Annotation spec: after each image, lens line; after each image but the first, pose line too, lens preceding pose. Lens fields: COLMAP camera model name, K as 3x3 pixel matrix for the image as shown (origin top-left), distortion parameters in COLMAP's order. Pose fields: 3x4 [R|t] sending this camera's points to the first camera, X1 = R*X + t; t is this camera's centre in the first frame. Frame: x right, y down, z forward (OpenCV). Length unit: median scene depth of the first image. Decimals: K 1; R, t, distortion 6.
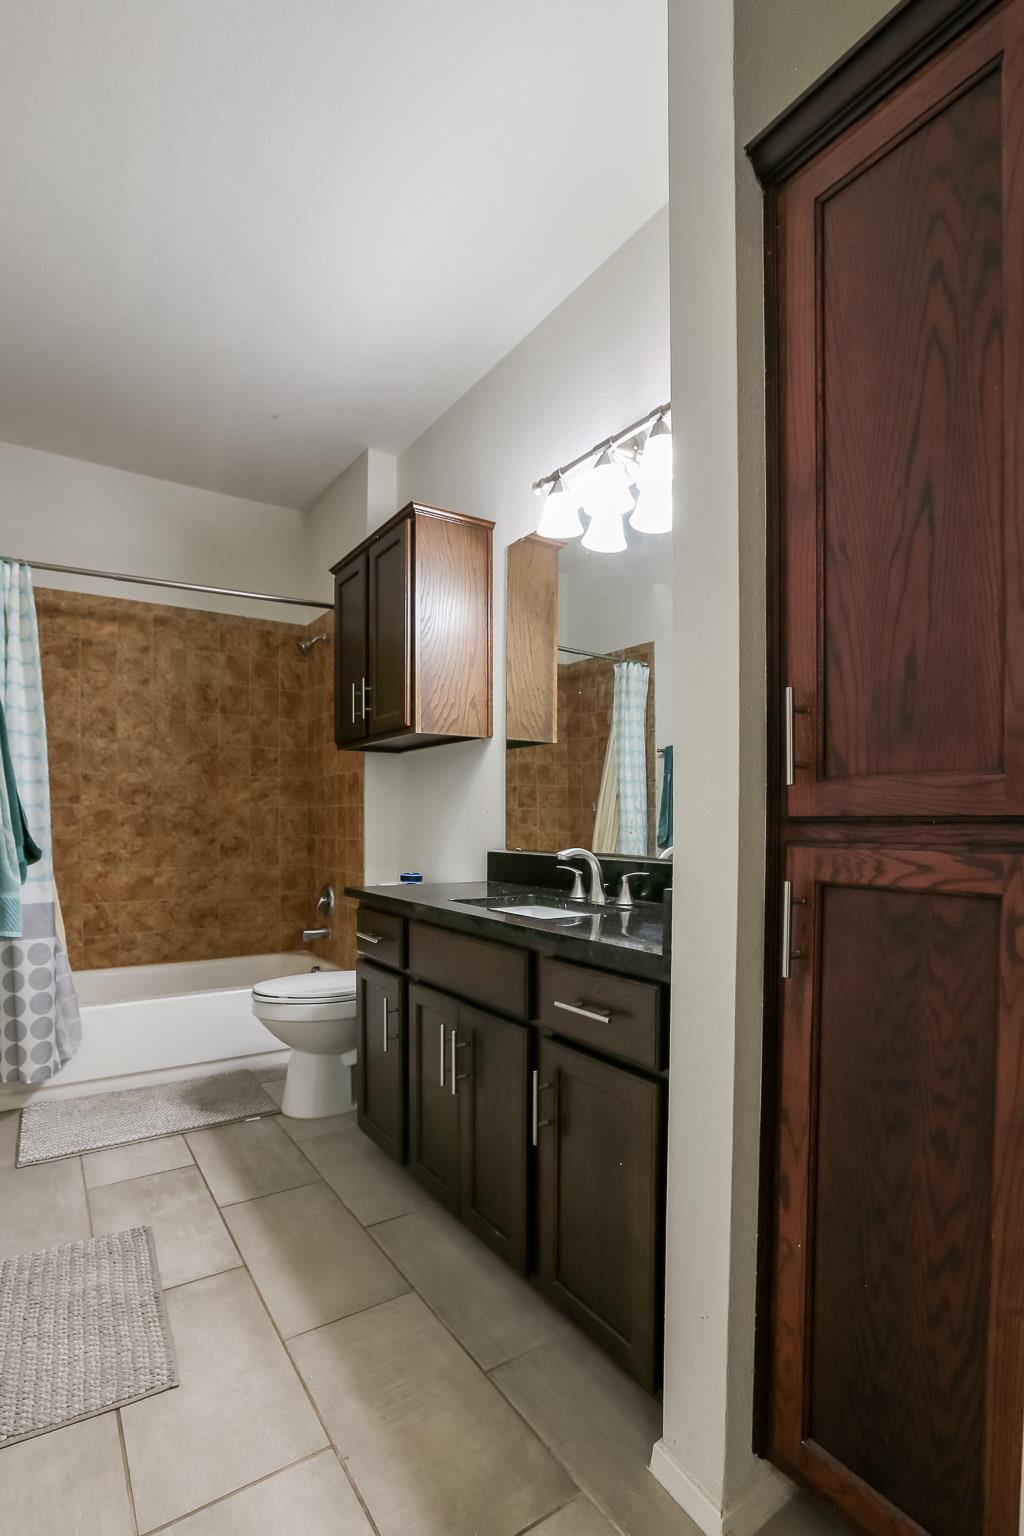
lens RADIAL K [[715.4, 0, 497.0], [0, 715.4, 825.6], [0, 0, 1]] dist [-0.047440, 0.014540]
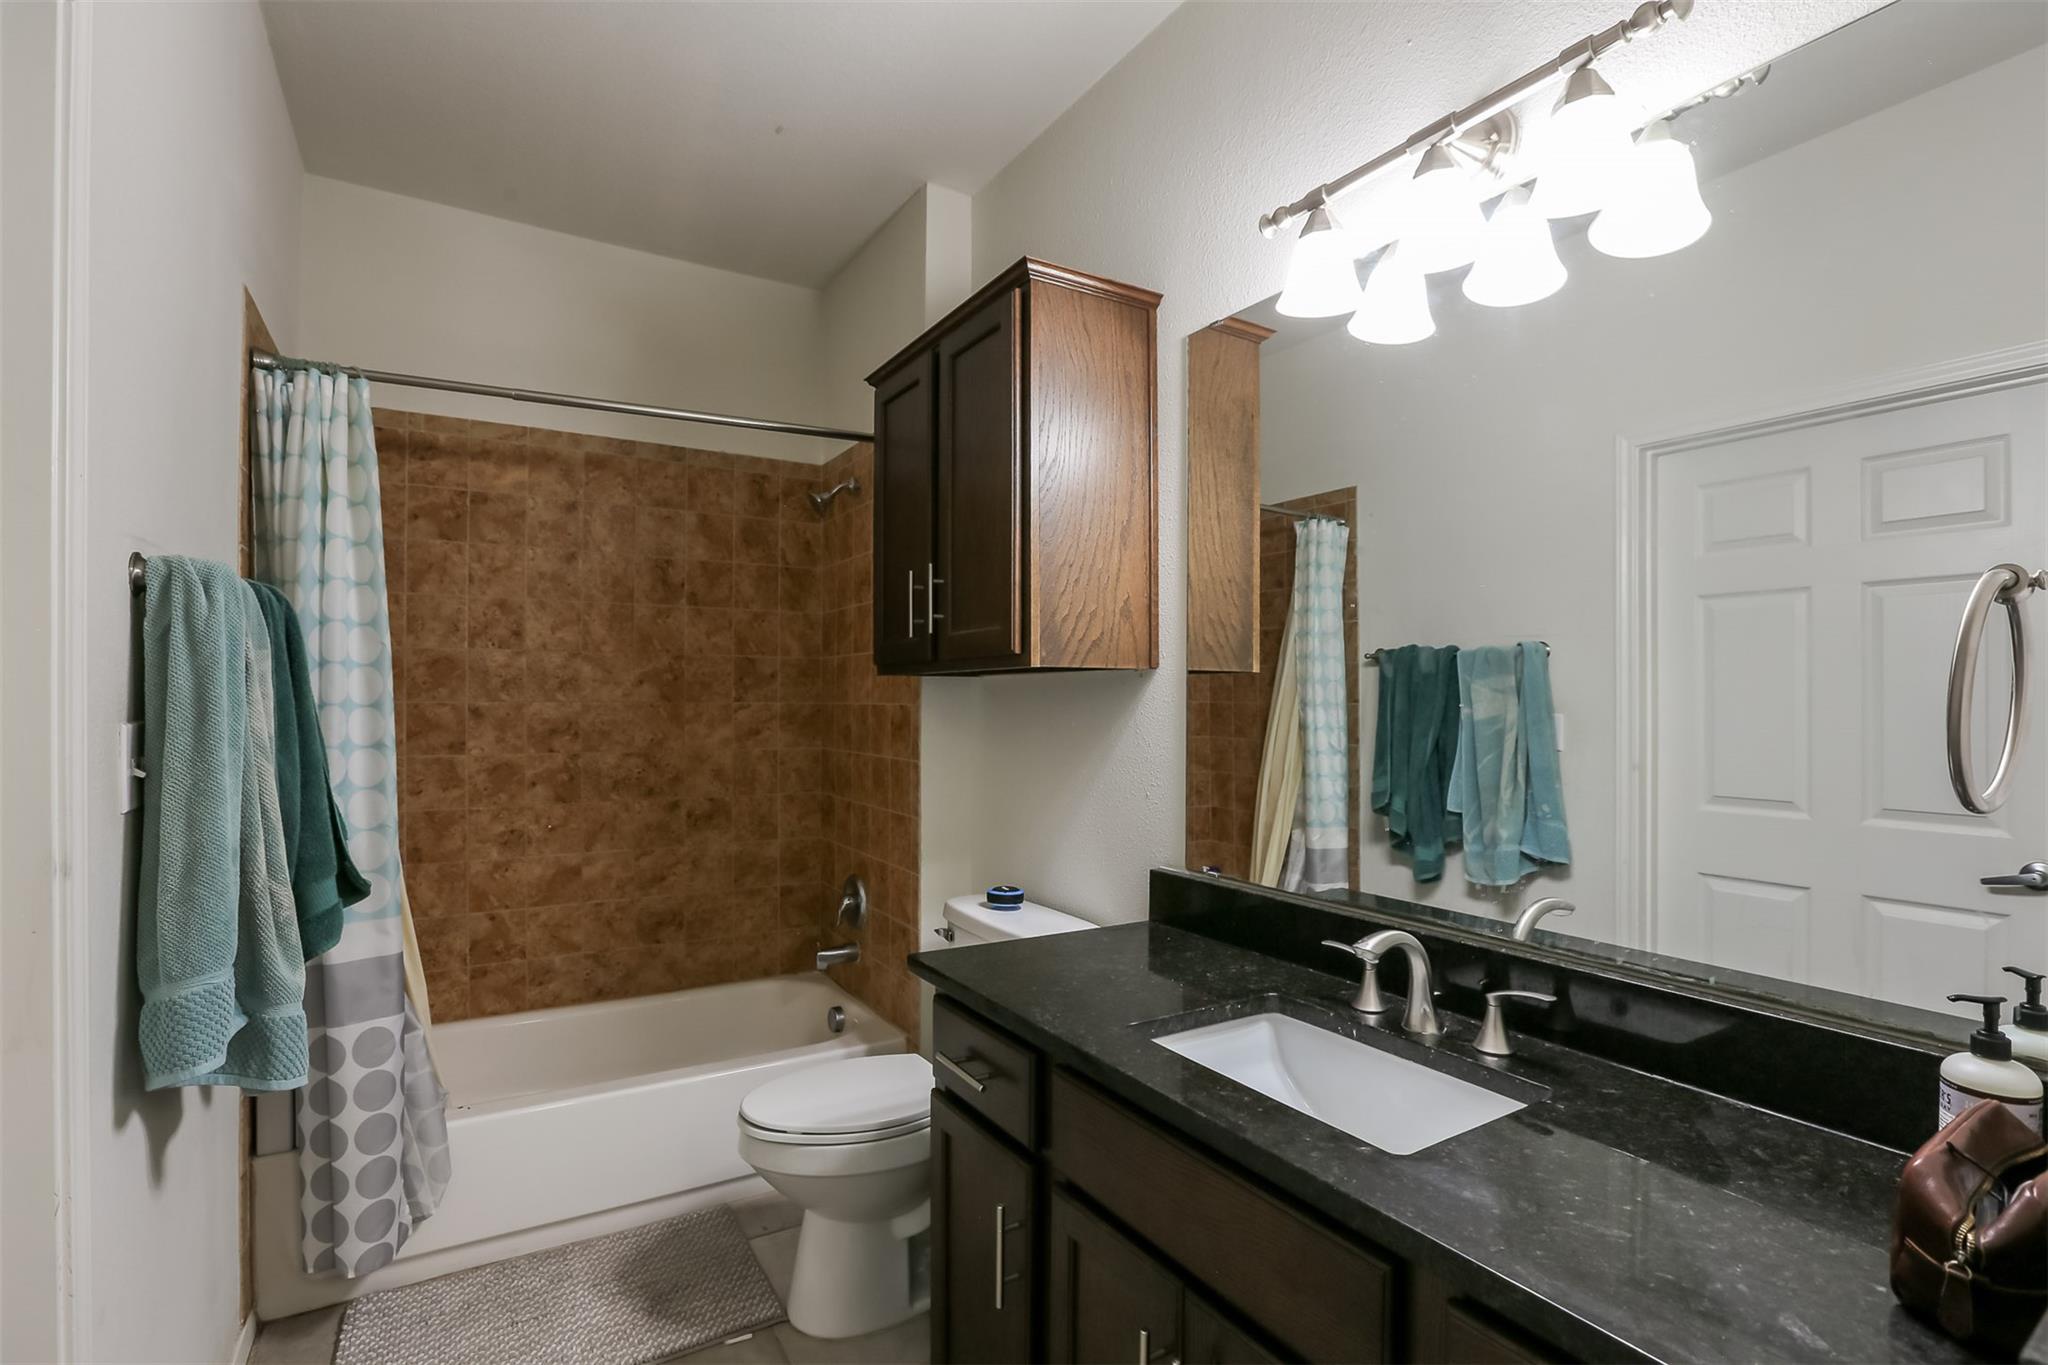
lens RADIAL K [[953.9, 0, 1018.5], [0, 953.9, 694.3], [0, 0, 1]] dist [-0.047440, 0.014540]
pose [[0.999285, 0.000069, -0.037813, -0.082249], [-0.000934, 0.999738, -0.022850, -0.078998], [0.037801, 0.022869, 0.999024, 0.218477]]
